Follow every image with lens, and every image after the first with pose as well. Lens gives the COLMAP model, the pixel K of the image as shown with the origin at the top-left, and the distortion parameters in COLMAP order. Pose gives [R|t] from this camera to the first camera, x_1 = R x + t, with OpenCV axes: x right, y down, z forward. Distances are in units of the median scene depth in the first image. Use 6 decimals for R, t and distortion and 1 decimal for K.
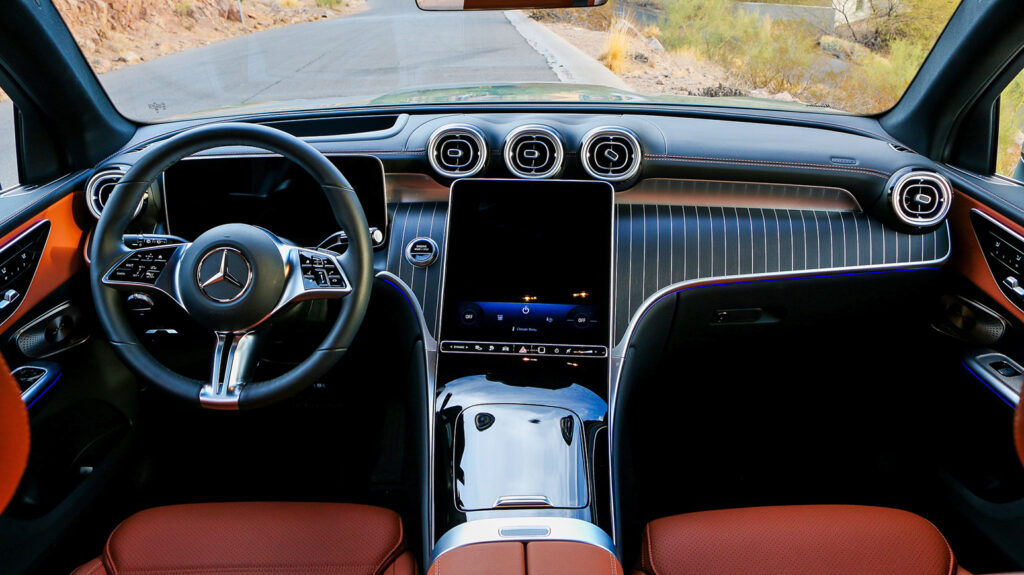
lens RADIAL K [[868.5, 0, 512.0], [0, 868.5, 287.5], [0, 0, 1]] dist [-0.140301, 0.105919]
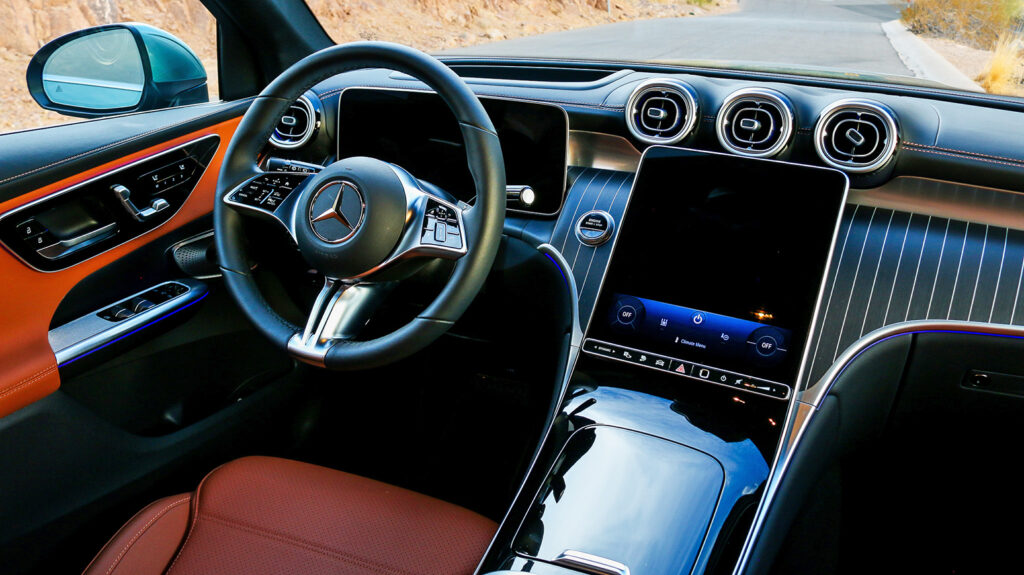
lens RADIAL K [[868.5, 0, 512.0], [0, 868.5, 287.5], [0, 0, 1]] dist [-0.140301, 0.105919]
pose [[0.913086, 0.170572, -0.370376, 0.137638], [-0.171481, 0.984708, 0.030745, 0.002910], [0.369956, 0.035439, 0.928373, 0.215159]]
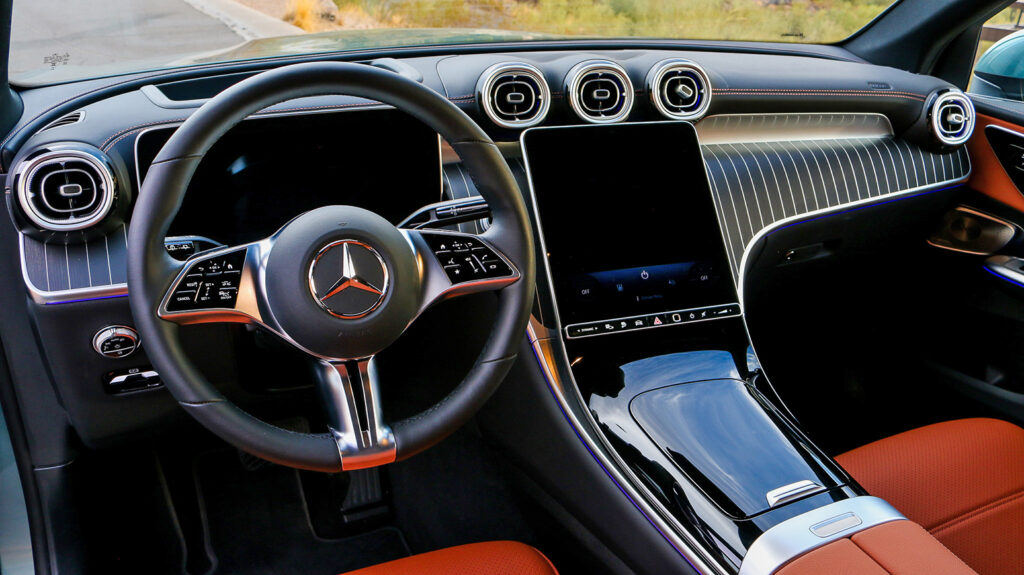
lens RADIAL K [[868.5, 0, 512.0], [0, 868.5, 287.5], [0, 0, 1]] dist [-0.140301, 0.105919]
pose [[0.915418, -0.137035, 0.378460, -0.409604], [0.121168, 0.990465, 0.065554, -0.032219], [-0.383835, -0.014152, 0.923293, 0.248515]]
